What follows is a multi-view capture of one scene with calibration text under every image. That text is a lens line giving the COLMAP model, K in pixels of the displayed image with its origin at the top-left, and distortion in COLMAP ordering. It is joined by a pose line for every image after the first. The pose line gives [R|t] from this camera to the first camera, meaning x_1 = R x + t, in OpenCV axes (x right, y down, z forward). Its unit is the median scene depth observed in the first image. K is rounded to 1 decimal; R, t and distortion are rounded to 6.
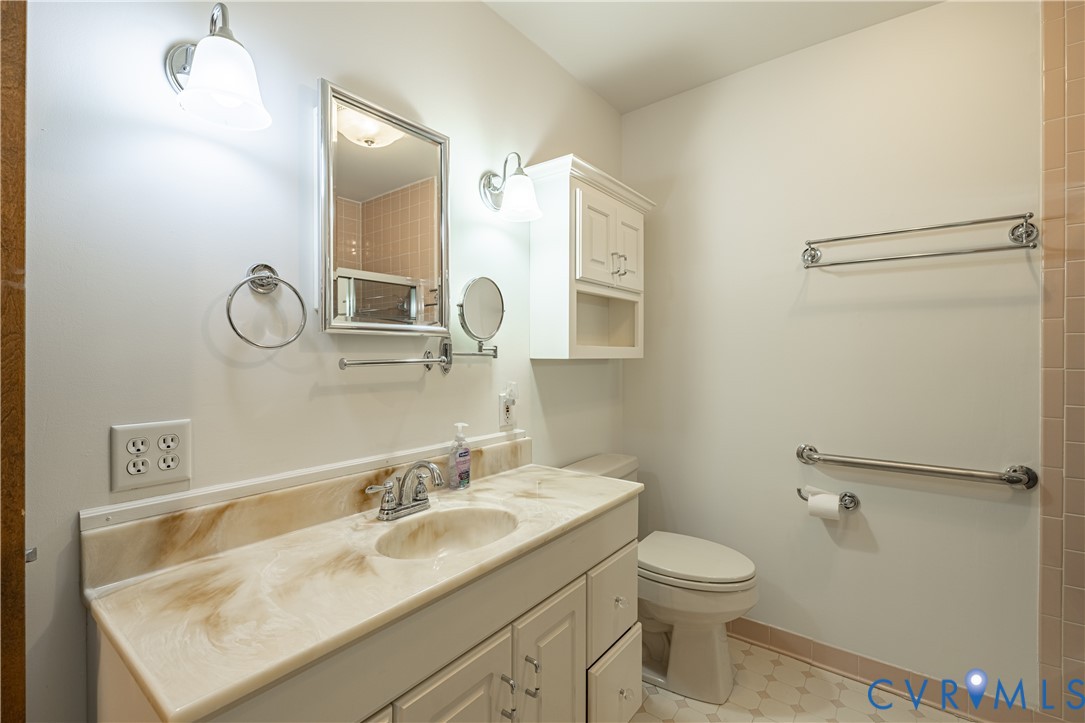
lens RADIAL K [[479.8, 0, 542.5], [0, 479.8, 361.5], [0, 0, 1]] dist [-0.000490, 0.000173]
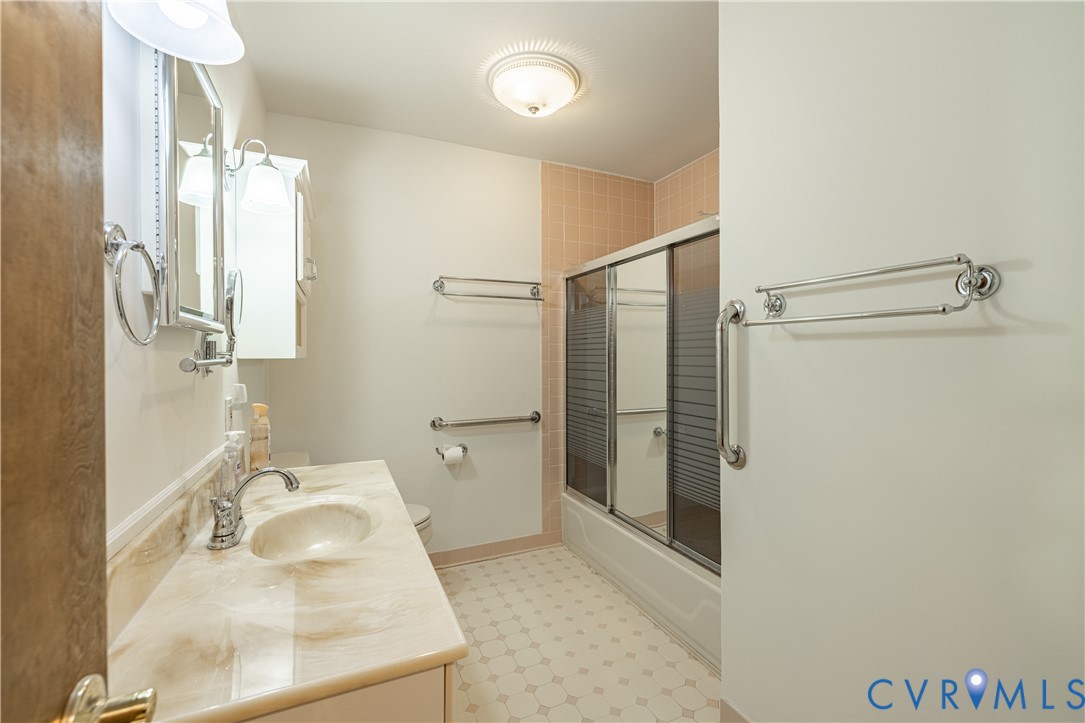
lens RADIAL K [[453.7, 0, 542.0], [0, 453.7, 356.3], [0, 0, 1]] dist [0.002435, 0.000239]
pose [[0.477080, -0.004443, 0.878849, -0.616454], [0.012519, 0.999920, -0.001741, -0.001286], [-0.878771, 0.011833, 0.477097, 0.092583]]
